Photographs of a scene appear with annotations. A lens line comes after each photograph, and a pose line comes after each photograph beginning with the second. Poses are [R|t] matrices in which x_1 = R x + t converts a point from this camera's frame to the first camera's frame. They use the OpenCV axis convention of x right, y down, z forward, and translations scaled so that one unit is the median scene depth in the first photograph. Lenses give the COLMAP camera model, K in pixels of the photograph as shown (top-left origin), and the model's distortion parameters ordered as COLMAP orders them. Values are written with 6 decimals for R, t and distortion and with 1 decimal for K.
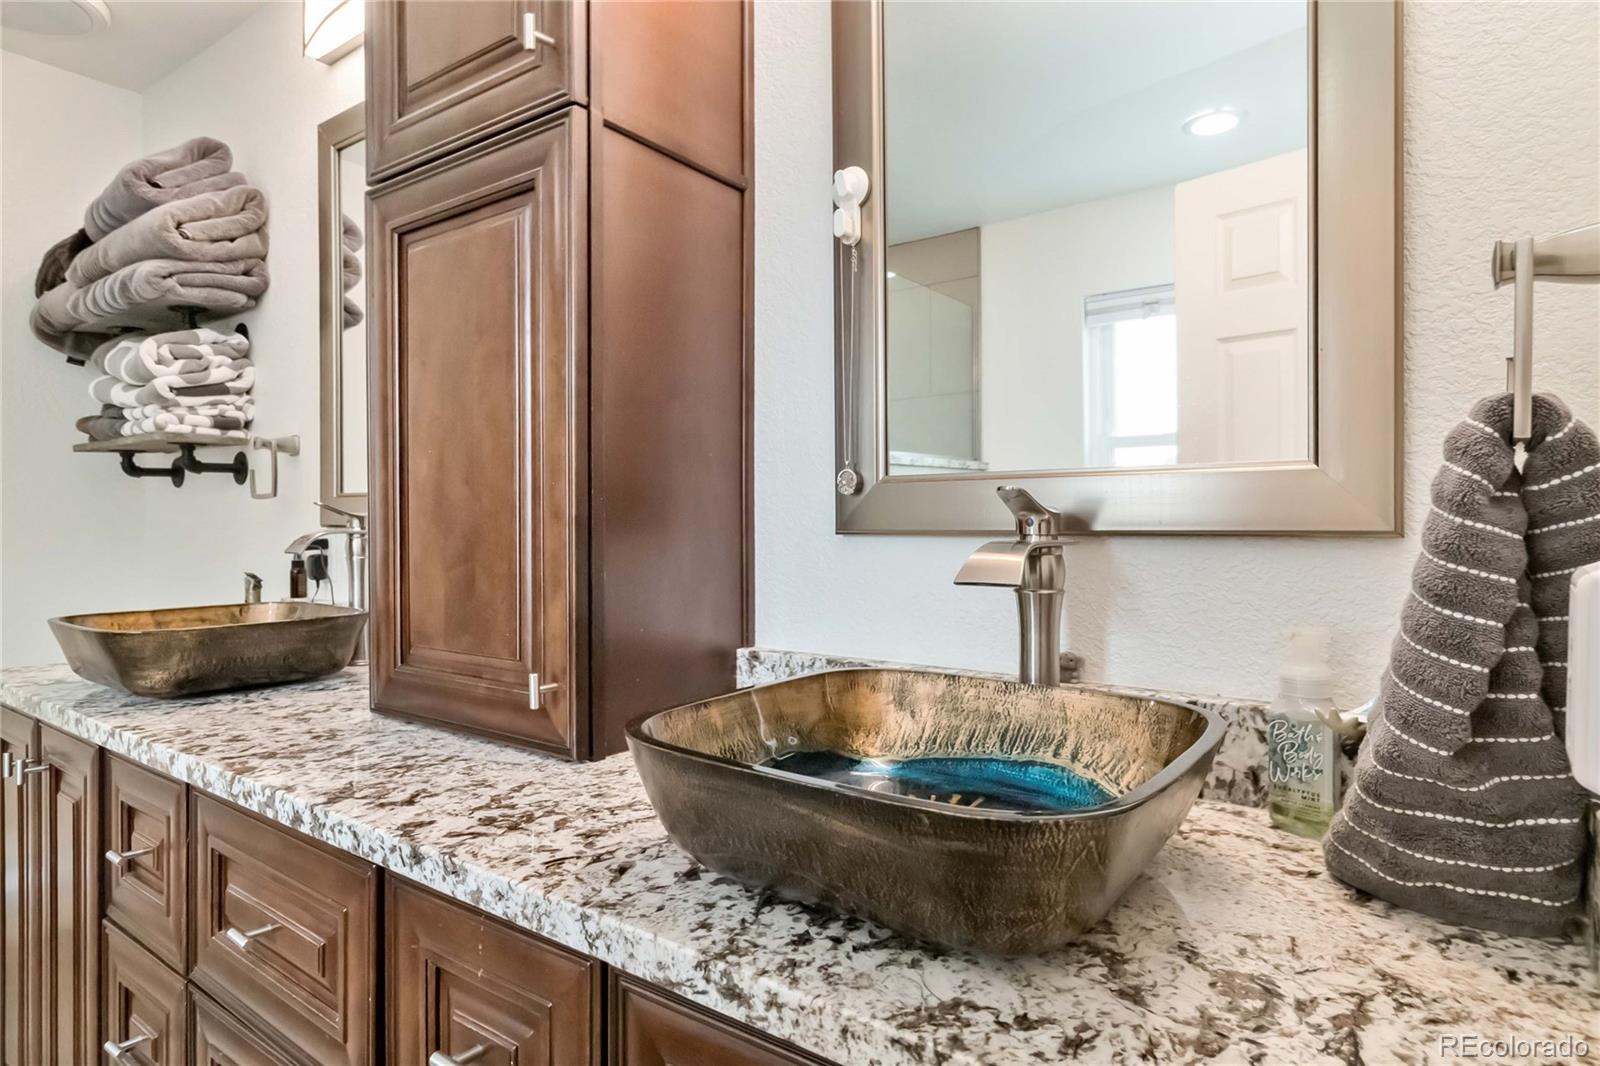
lens RADIAL K [[891.5, 0, 800.6], [0, 891.5, 528.0], [0, 0, 1]] dist [0.003468, 0.000417]
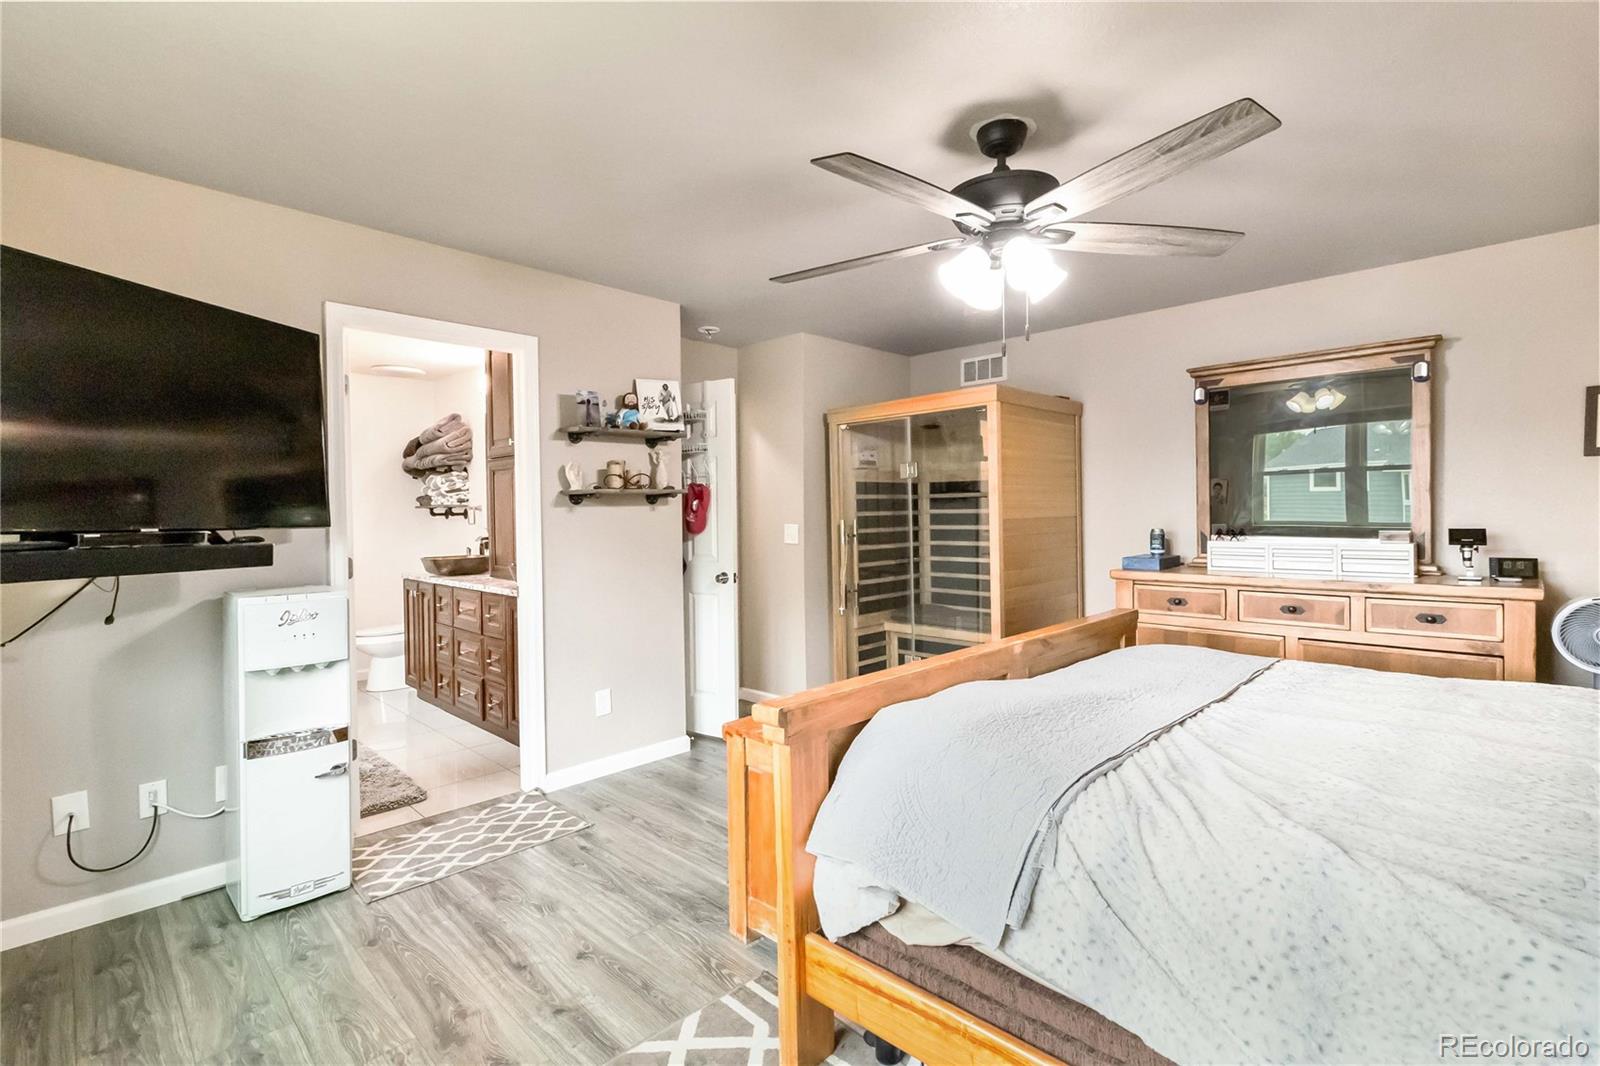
lens RADIAL K [[737.5, 0, 799.3], [0, 737.5, 527.8], [0, 0, 1]] dist [0.003588, -0.000953]
pose [[0.987858, -0.011118, -0.154959, 0.968047], [0.011909, 0.999920, 0.004178, -0.017347], [0.154900, -0.005973, 0.987912, -1.431827]]
